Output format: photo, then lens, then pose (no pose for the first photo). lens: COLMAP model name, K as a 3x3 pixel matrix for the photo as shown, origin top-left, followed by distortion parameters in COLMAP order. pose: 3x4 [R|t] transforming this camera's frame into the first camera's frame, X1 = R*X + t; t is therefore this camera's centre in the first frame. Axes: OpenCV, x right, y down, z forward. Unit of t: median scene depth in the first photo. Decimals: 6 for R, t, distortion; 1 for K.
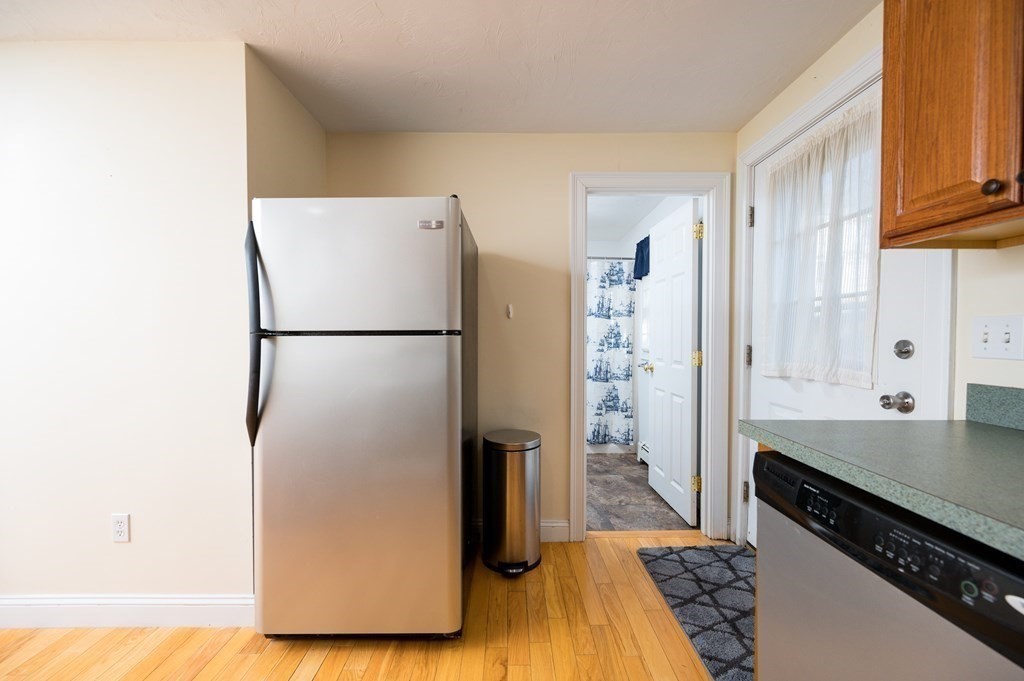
lens RADIAL K [[415.7, 0, 513.0], [0, 415.7, 342.2], [0, 0, 1]] dist [-0.000987, 0.000011]
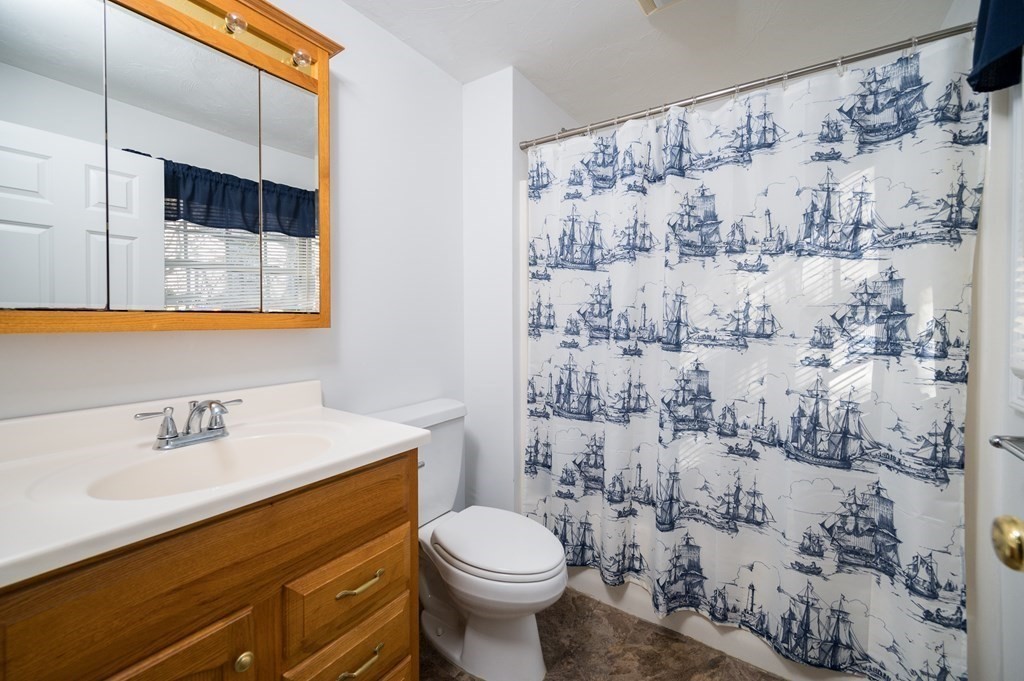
lens RADIAL K [[415.7, 0, 505.1], [0, 415.7, 320.4], [0, 0, 1]] dist [-0.000987, 0.000011]
pose [[0.813071, 0.005741, -0.582136, 0.200885], [-0.009390, 0.999951, -0.003255, -0.008145], [0.582089, 0.008113, 0.813085, 0.612241]]
